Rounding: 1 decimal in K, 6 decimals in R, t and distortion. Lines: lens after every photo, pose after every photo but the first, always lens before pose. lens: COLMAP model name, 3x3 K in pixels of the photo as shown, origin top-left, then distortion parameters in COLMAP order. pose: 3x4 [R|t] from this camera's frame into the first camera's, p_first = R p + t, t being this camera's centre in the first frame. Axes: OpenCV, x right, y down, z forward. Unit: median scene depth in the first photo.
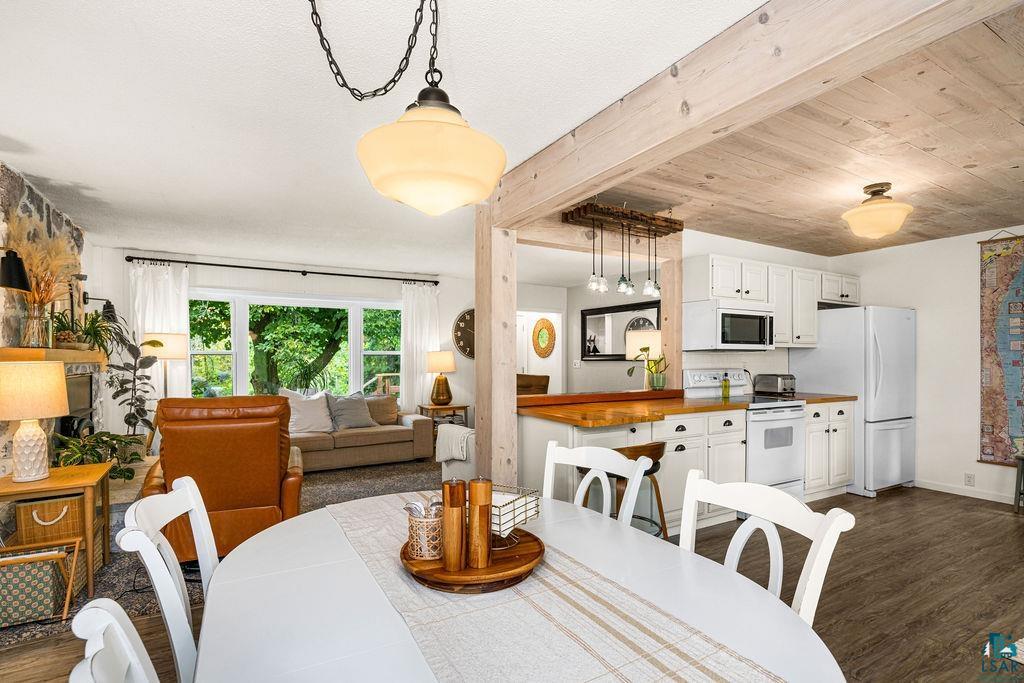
lens RADIAL K [[495.1, 0, 510.9], [0, 495.1, 358.9], [0, 0, 1]] dist [0.000899, 0.000261]
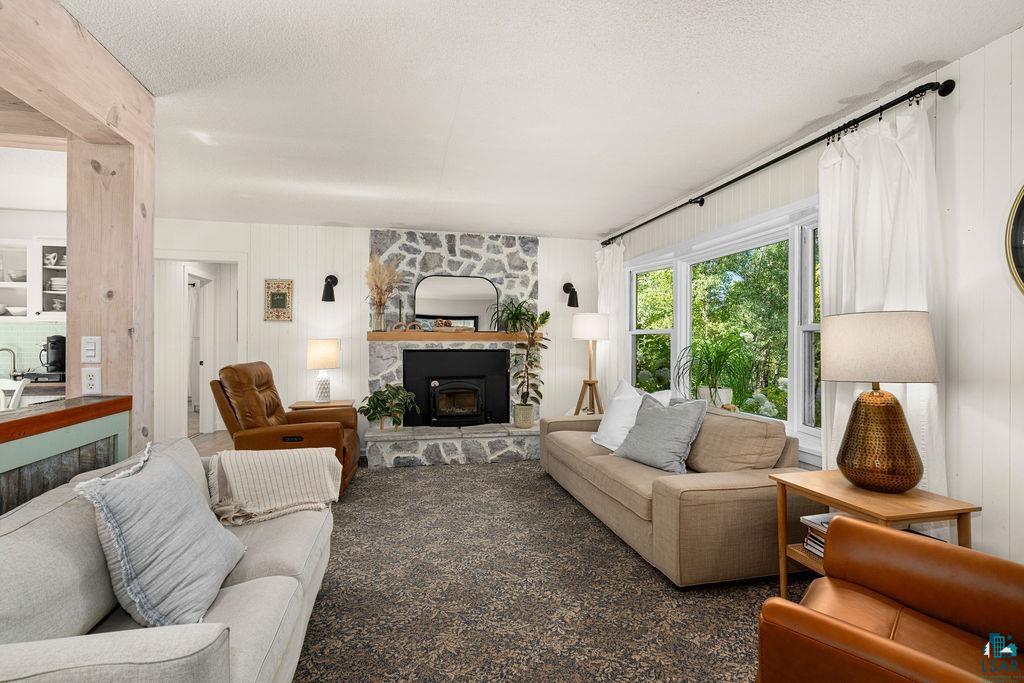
lens RADIAL K [[491.3, 0, 512.0], [0, 491.3, 341.5], [0, 0, 1]] dist [0.003264, 0.000815]
pose [[-0.294961, 0.002429, -0.955506, 0.245689], [-0.007543, 0.999960, 0.004870, 0.001530], [0.955480, 0.008644, -0.294931, 0.967035]]
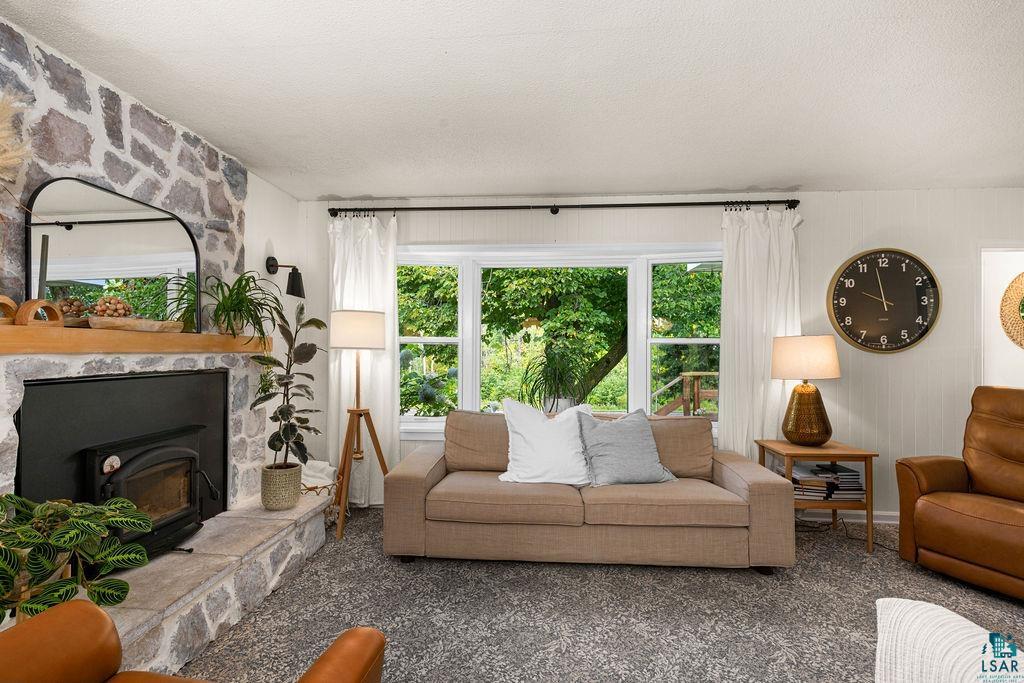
lens RADIAL K [[495.7, 0, 517.9], [0, 495.7, 349.2], [0, 0, 1]] dist [0.000725, 0.000713]
pose [[0.826890, 0.002807, -0.562357, -0.111064], [-0.007363, 0.999956, -0.005836, 0.002889], [0.562316, 0.008966, 0.826874, 0.474903]]
